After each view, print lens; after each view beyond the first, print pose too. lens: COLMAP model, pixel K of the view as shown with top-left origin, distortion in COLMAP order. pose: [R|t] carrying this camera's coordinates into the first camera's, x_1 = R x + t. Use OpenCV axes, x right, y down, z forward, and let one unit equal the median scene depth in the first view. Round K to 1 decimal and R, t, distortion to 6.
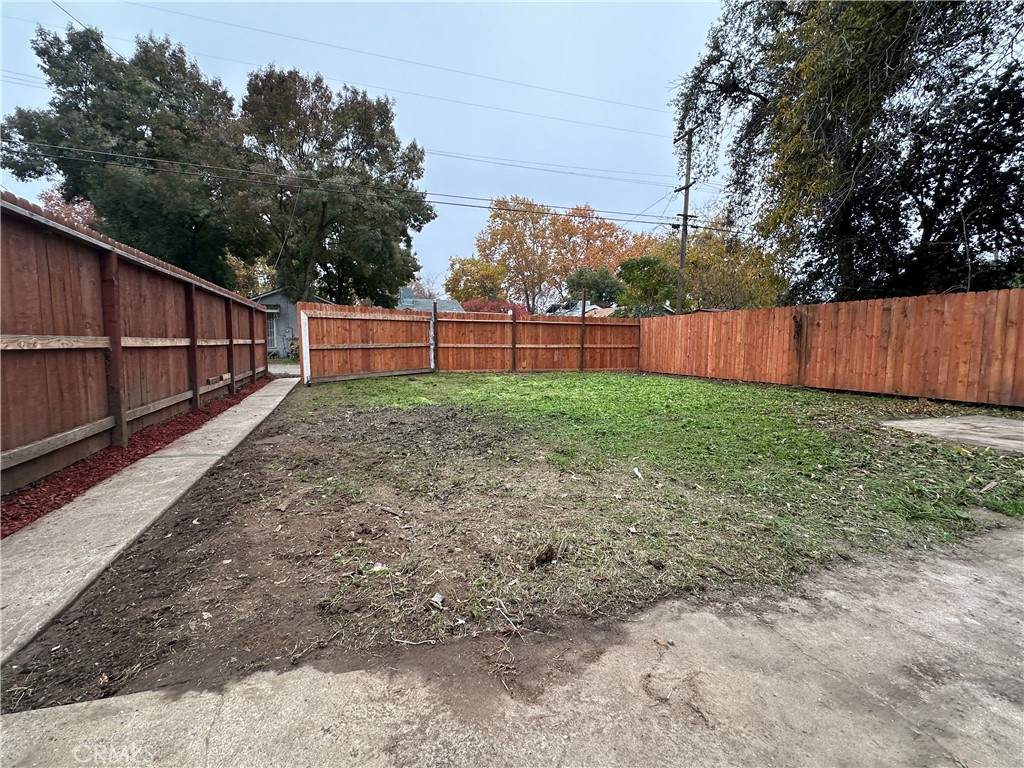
lens RADIAL K [[480.2, 0, 512.8], [0, 480.2, 387.2], [0, 0, 1]] dist [0.002017, -0.000234]
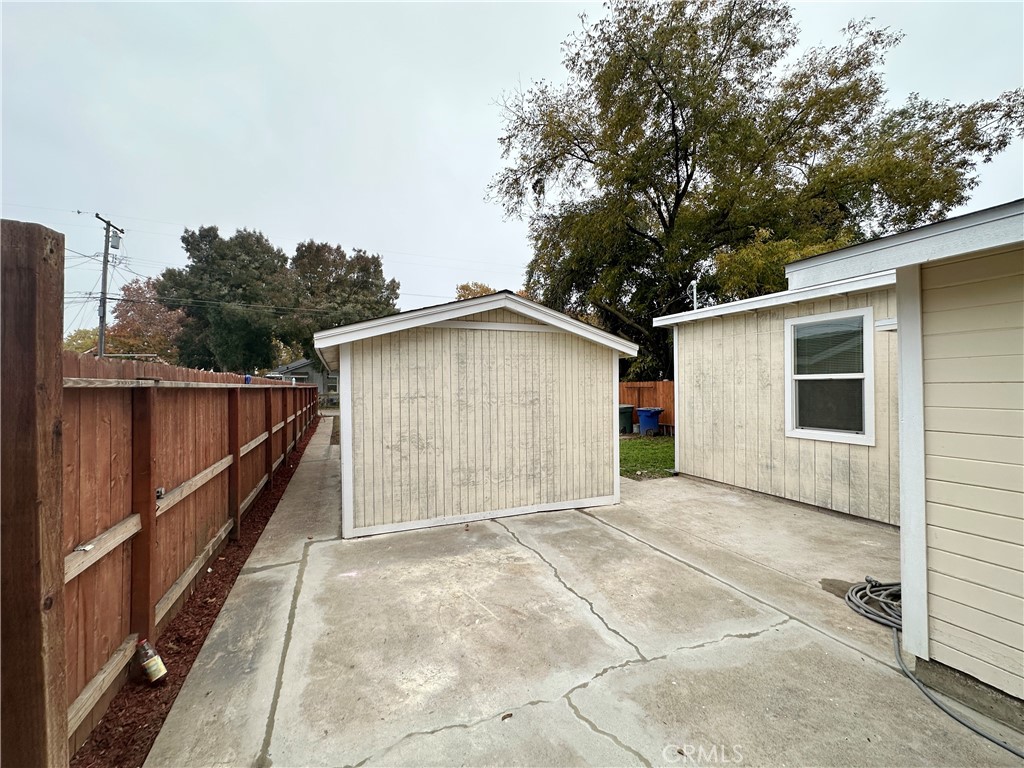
lens RADIAL K [[409.8, 0, 511.9], [0, 409.8, 382.4], [0, 0, 1]] dist [0.000613, 0.000124]
pose [[0.998288, -0.012776, 0.057084, 0.139688], [0.018564, 0.994607, -0.102038, 0.016888], [-0.055473, 0.102923, 0.993141, -0.481857]]
